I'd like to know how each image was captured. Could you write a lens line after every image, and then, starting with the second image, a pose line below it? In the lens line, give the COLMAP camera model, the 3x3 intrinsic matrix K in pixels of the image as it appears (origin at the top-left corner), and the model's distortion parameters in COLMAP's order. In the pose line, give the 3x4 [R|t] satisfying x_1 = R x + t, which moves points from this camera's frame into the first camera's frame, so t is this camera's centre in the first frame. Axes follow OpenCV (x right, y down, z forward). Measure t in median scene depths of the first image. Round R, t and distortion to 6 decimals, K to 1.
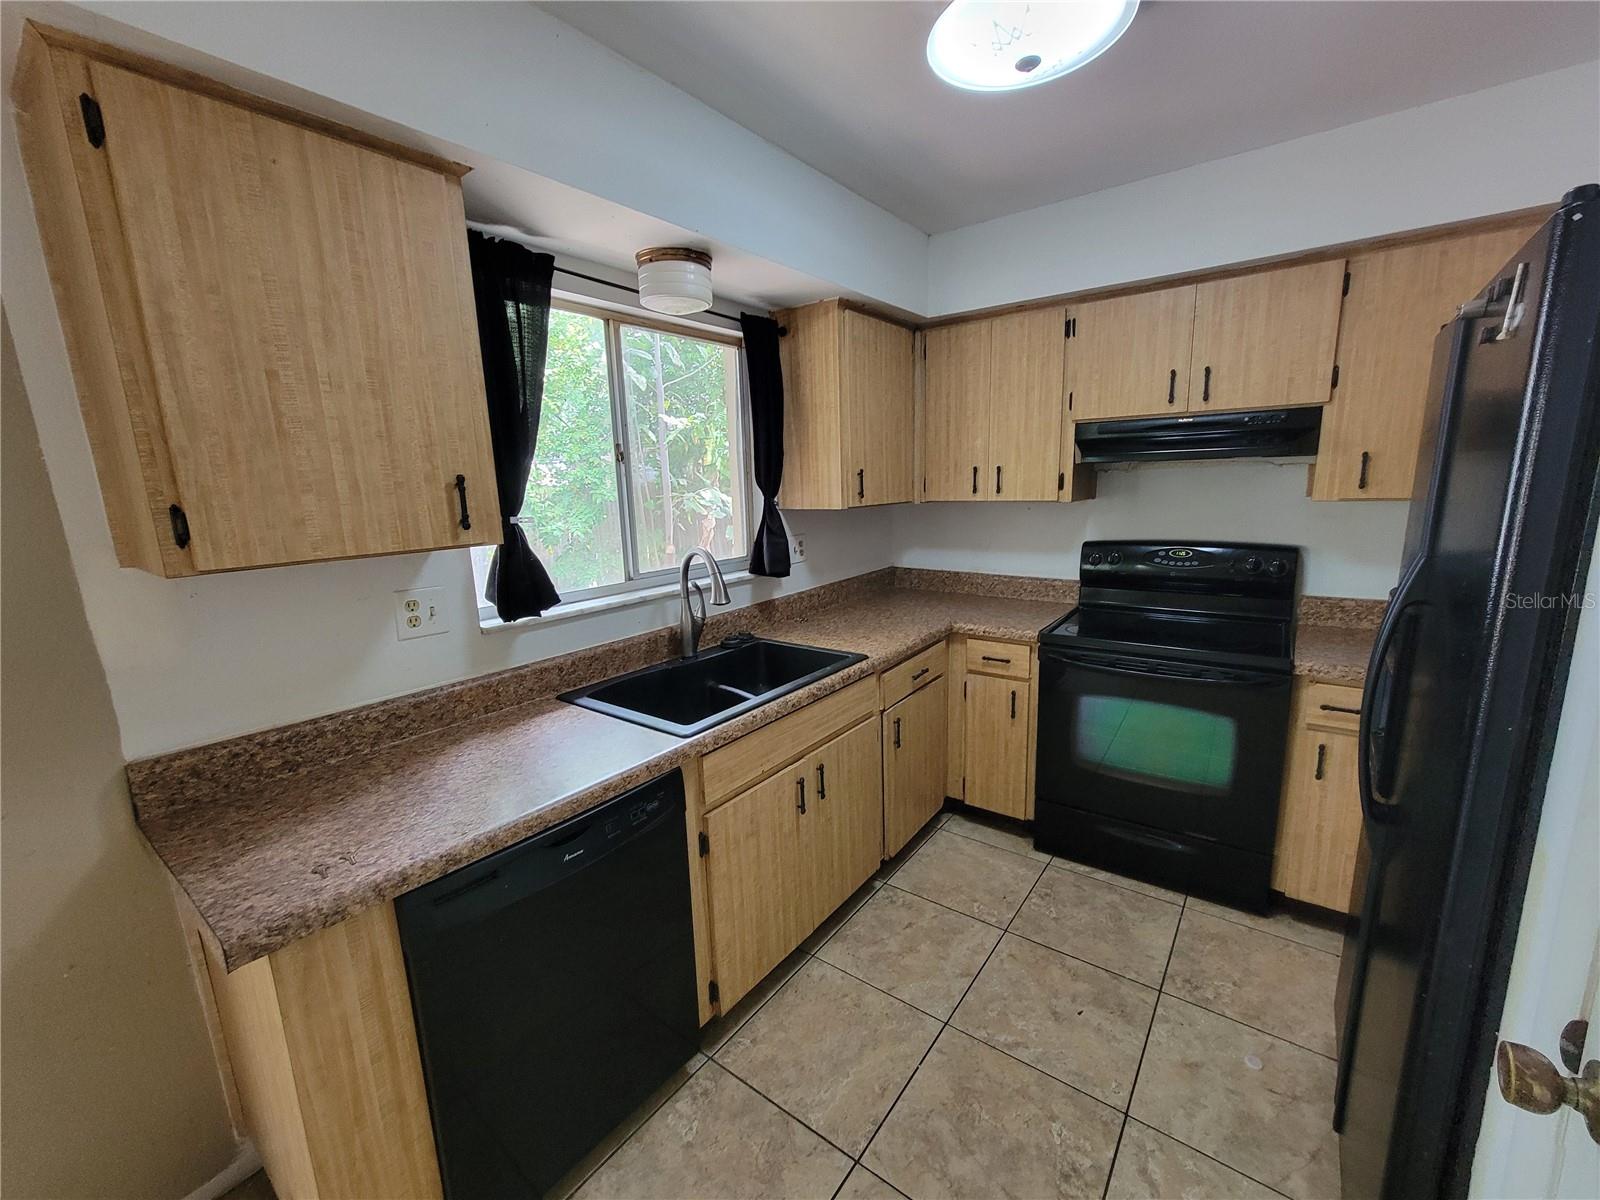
lens RADIAL K [[654.1, 0, 803.4], [0, 654.1, 604.3], [0, 0, 1]] dist [-0.000668, -0.000348]
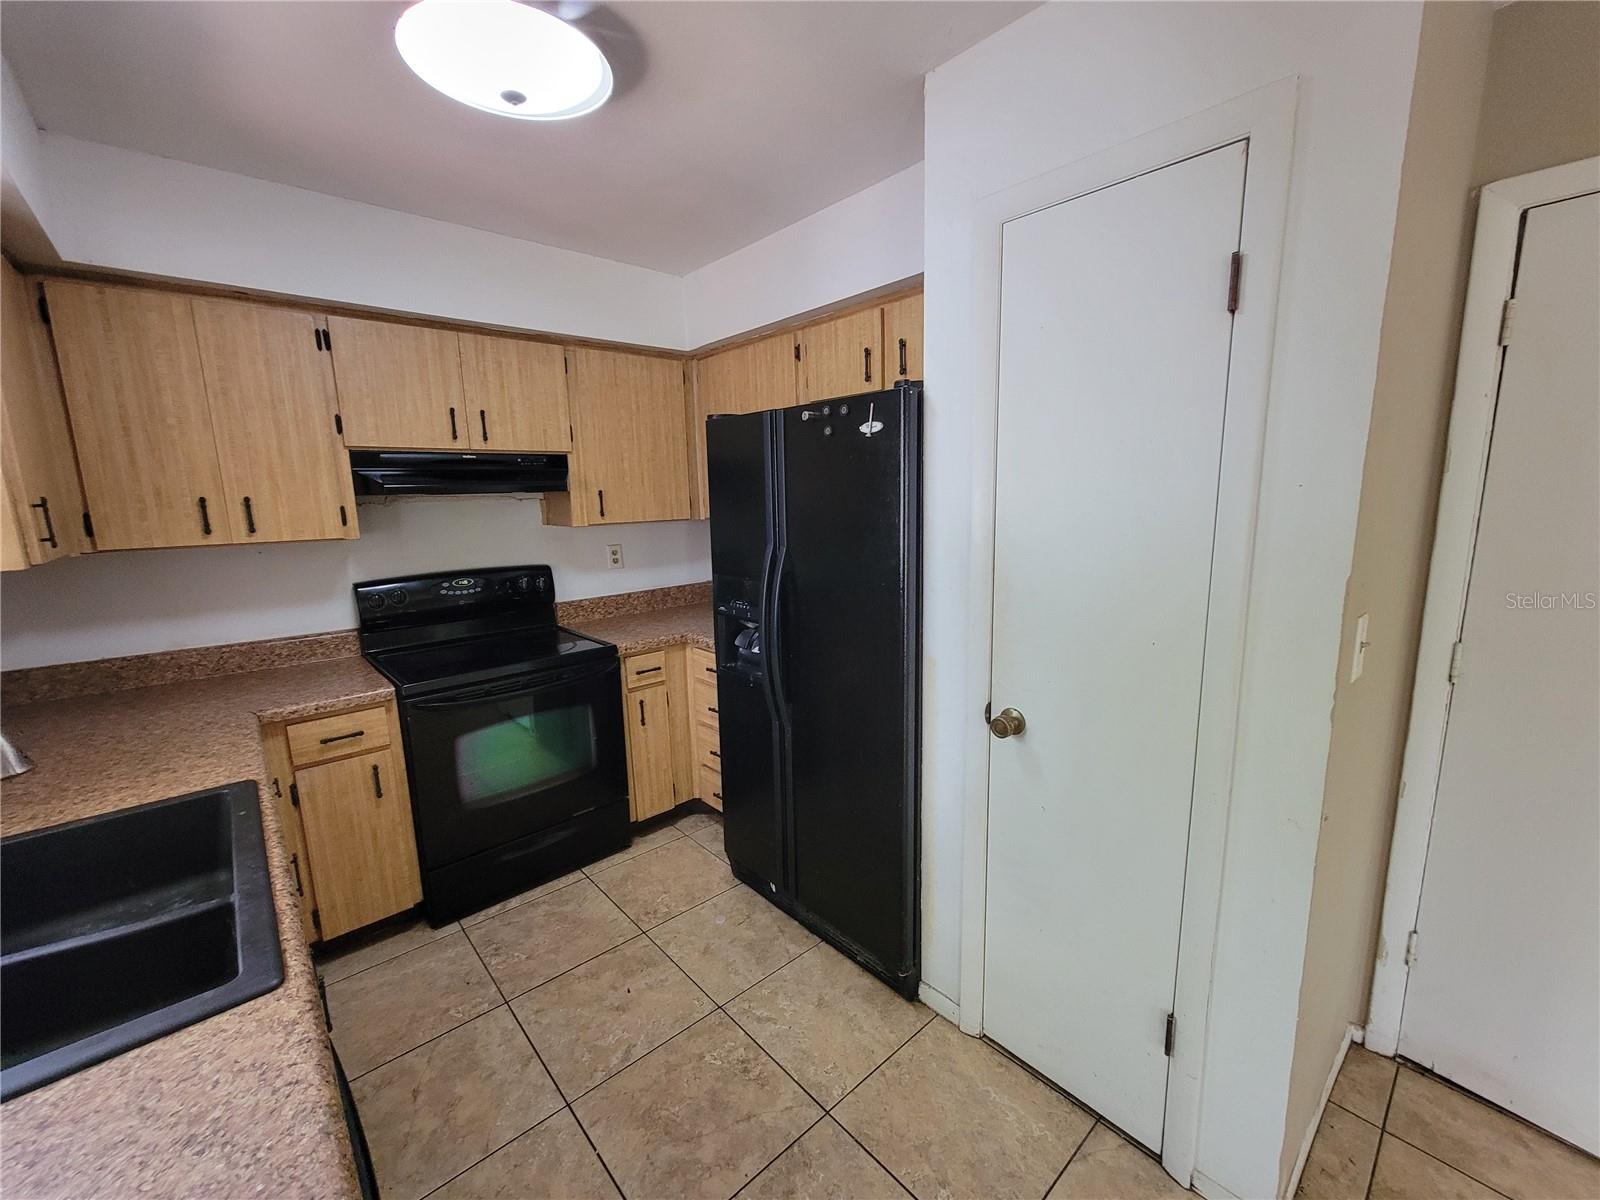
lens RADIAL K [[659.2, 0, 801.8], [0, 659.2, 604.0], [0, 0, 1]] dist [-0.000667, -0.000241]
pose [[0.191405, -0.139204, 0.971590, -0.397717], [0.202086, 0.974272, 0.099777, -0.045218], [-0.960482, 0.177247, 0.214611, 0.292985]]
